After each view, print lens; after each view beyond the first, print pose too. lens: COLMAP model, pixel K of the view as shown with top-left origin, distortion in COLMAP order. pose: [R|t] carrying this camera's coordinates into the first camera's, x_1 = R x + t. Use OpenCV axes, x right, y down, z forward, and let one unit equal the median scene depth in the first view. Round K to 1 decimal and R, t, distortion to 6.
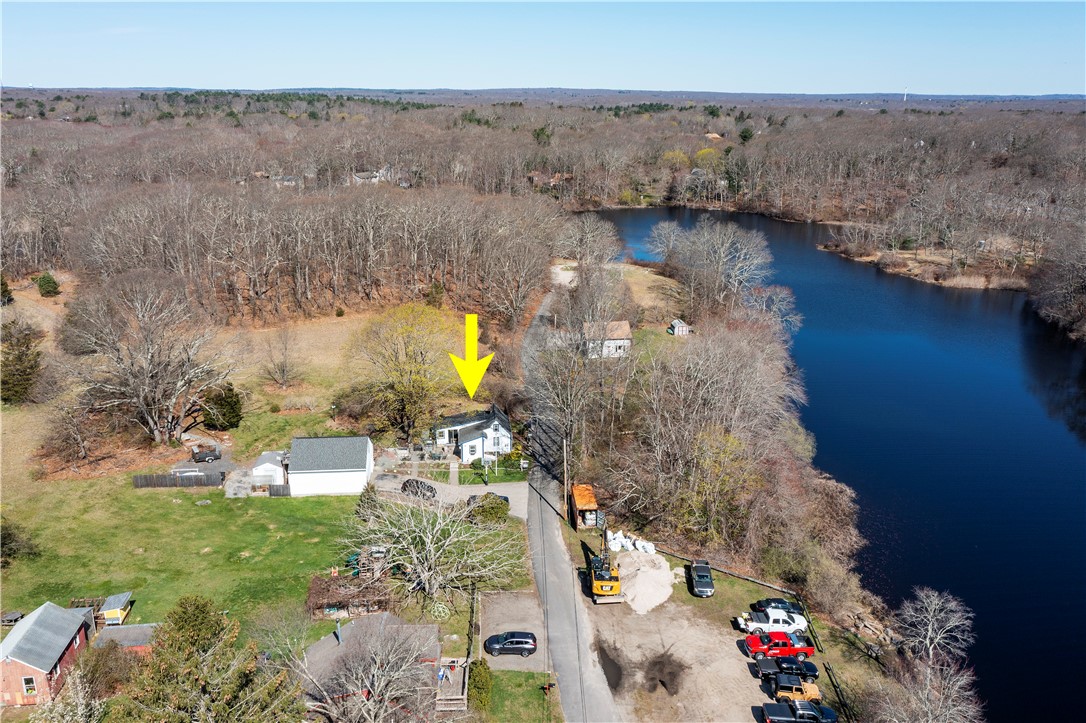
lens RADIAL K [[858.7, 0, 494.1], [0, 858.7, 347.4], [0, 0, 1]] dist [0.000324, 0.017467]
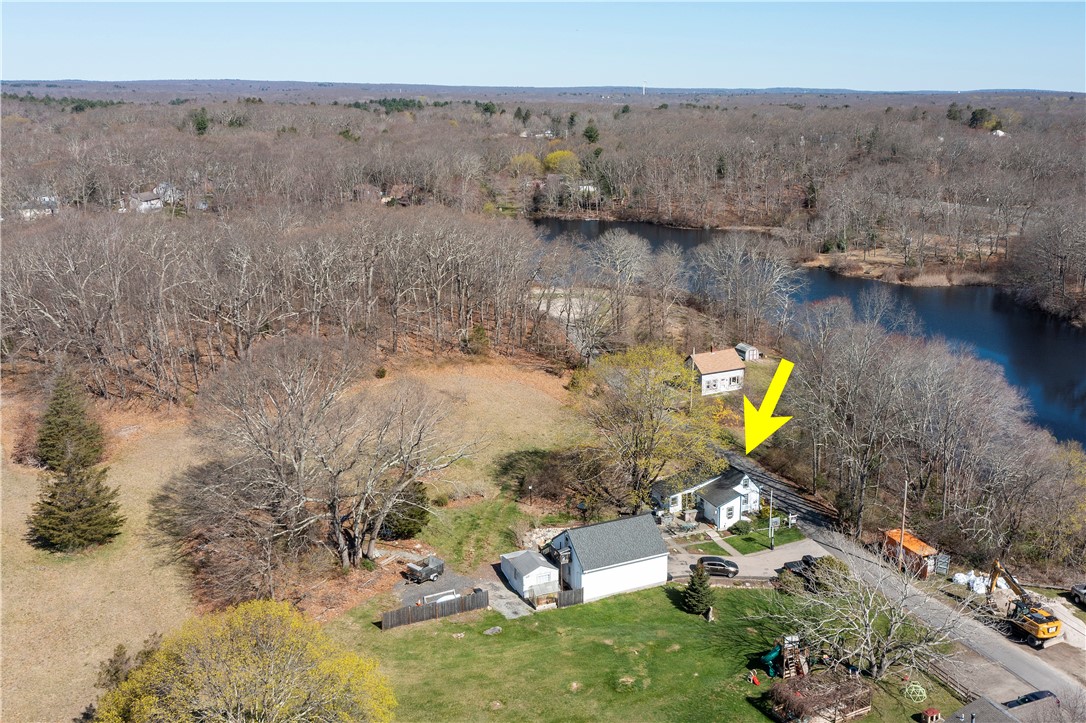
lens RADIAL K [[1038.3, 0, 546.5], [0, 1038.3, 366.8], [0, 0, 1]] dist [0.003463, 0.000000]
pose [[0.928427, -0.098137, 0.358319, -0.328236], [0.106513, 0.994305, -0.003661, -0.023406], [-0.355918, 0.041564, 0.933592, 0.063398]]
